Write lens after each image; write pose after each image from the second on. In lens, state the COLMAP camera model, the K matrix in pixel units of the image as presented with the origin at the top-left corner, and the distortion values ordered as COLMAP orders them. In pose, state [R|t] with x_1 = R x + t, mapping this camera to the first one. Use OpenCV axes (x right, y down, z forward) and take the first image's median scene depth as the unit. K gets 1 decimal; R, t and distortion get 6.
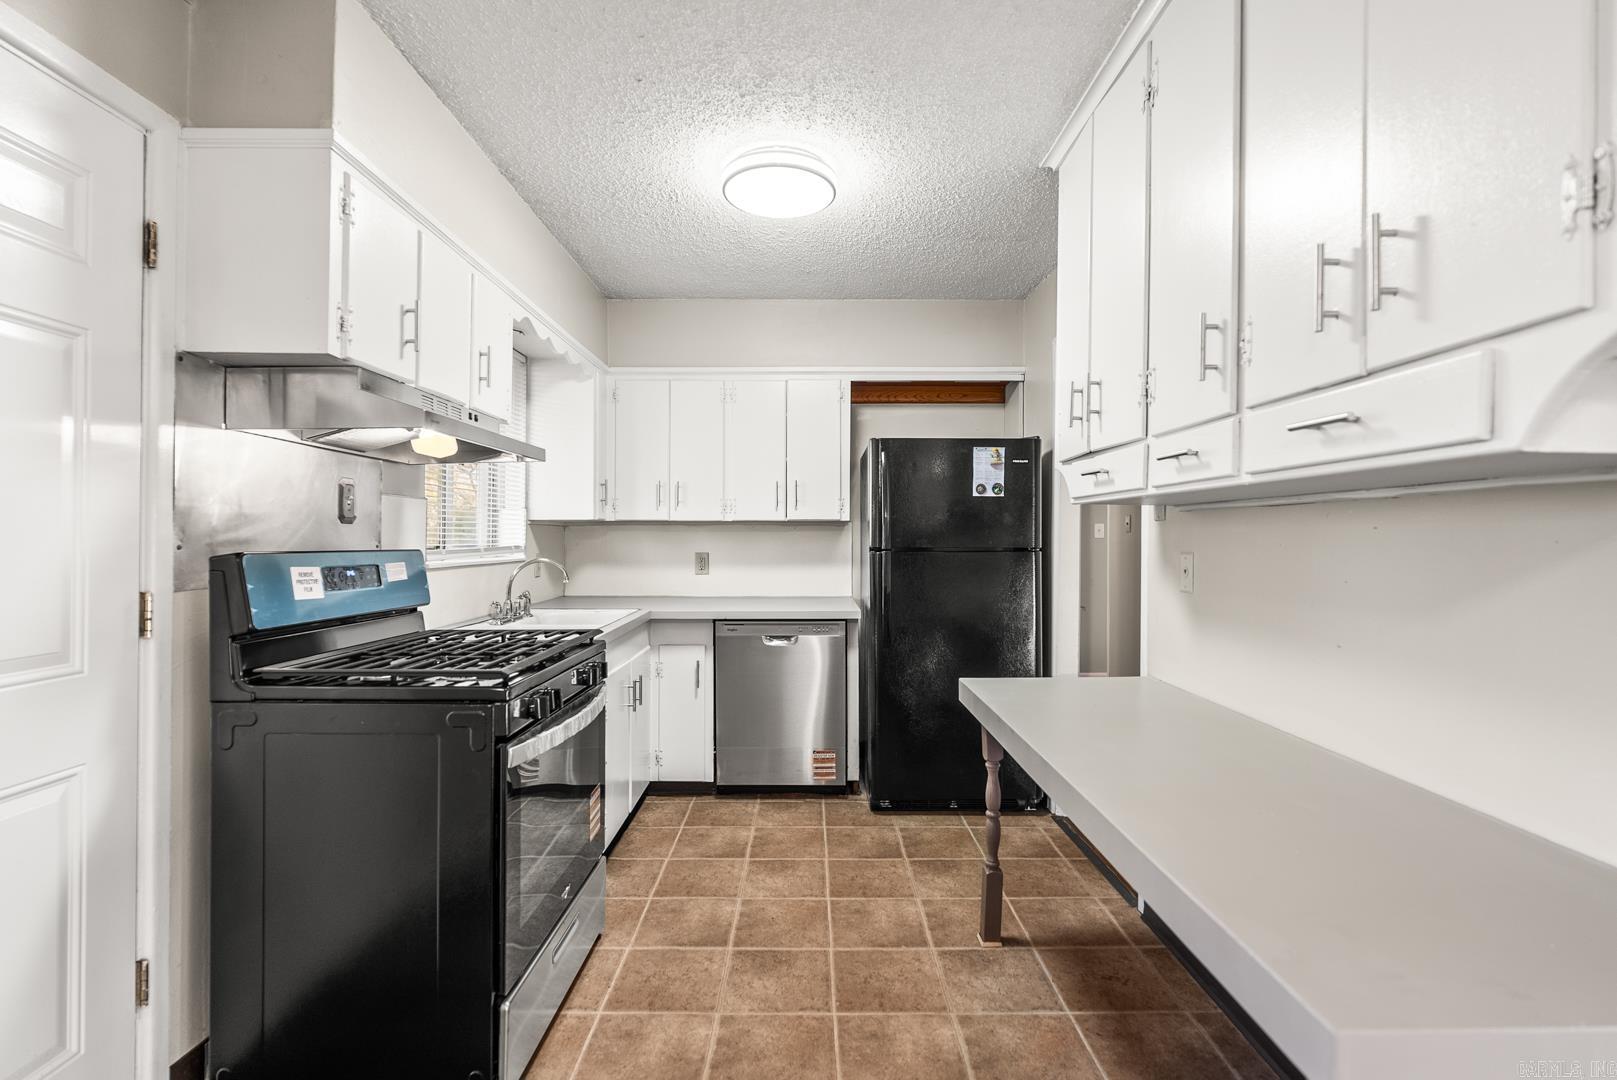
lens RADIAL K [[731.6, 0, 803.9], [0, 731.6, 538.8], [0, 0, 1]] dist [-0.000559, -0.000076]
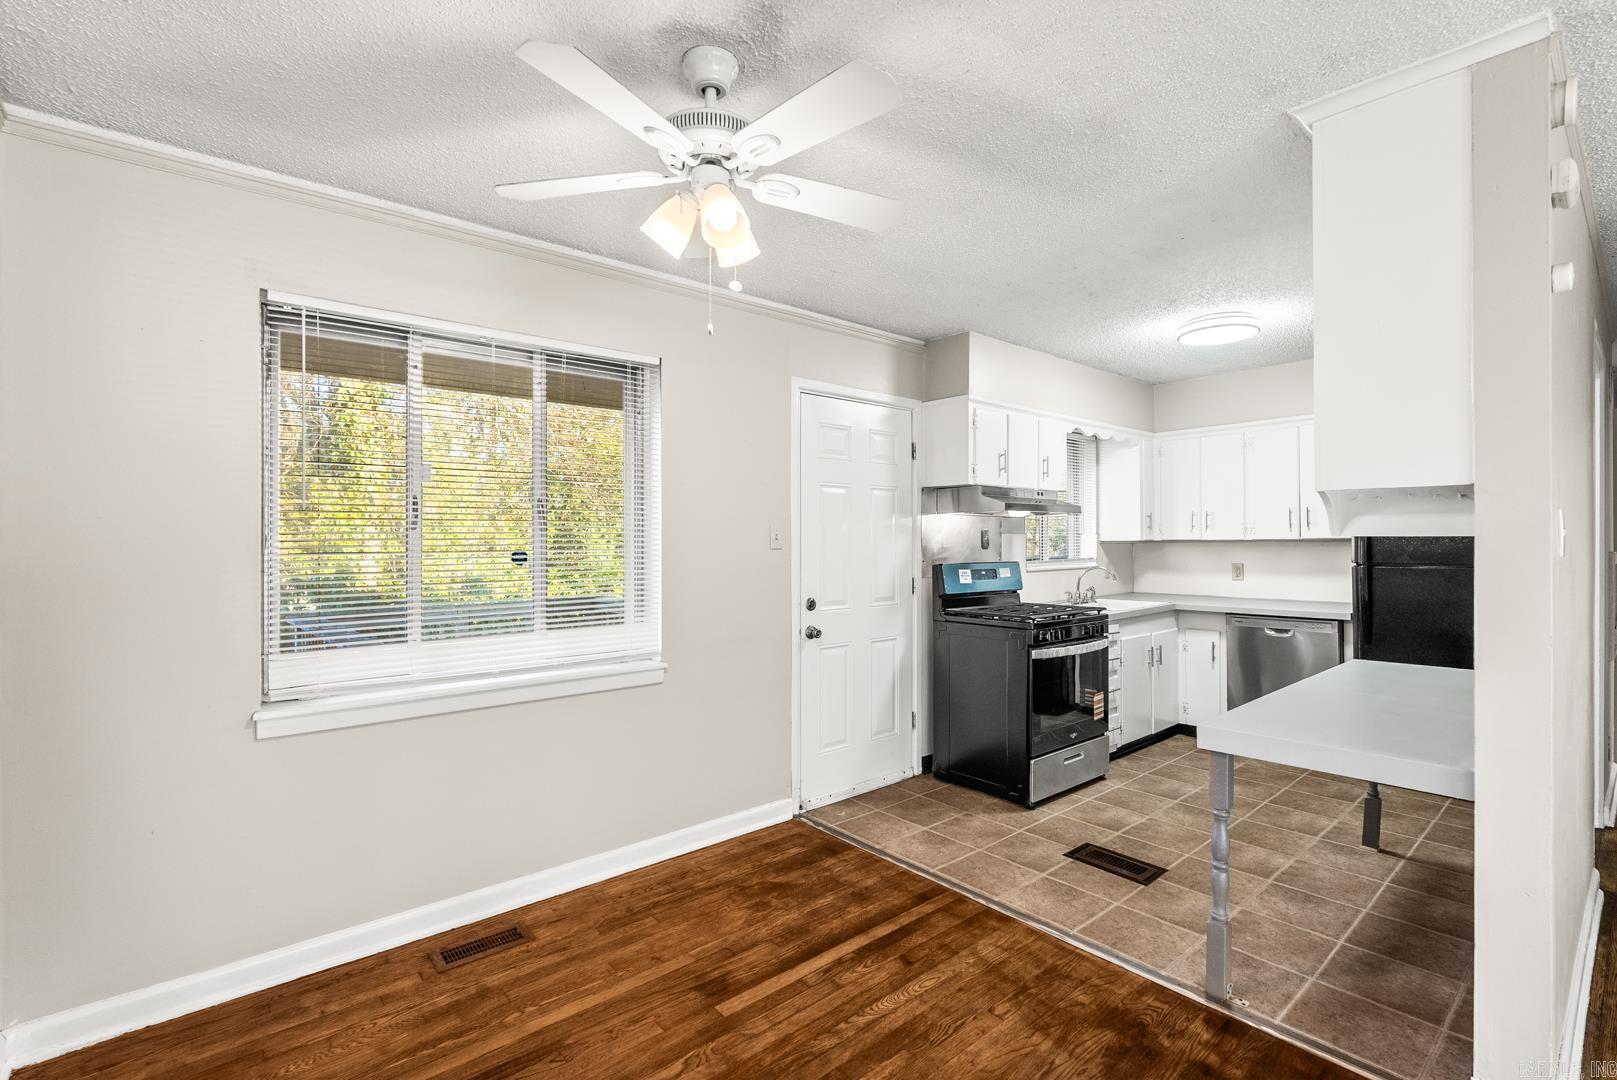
lens RADIAL K [[731.6, 0, 803.9], [0, 731.6, 538.8], [0, 0, 1]] dist [-0.000559, -0.000076]
pose [[0.634387, -0.009990, -0.772951, 0.743637], [0.008910, 0.999945, -0.005611, -0.048055], [0.772964, -0.003327, 0.634441, -0.819677]]
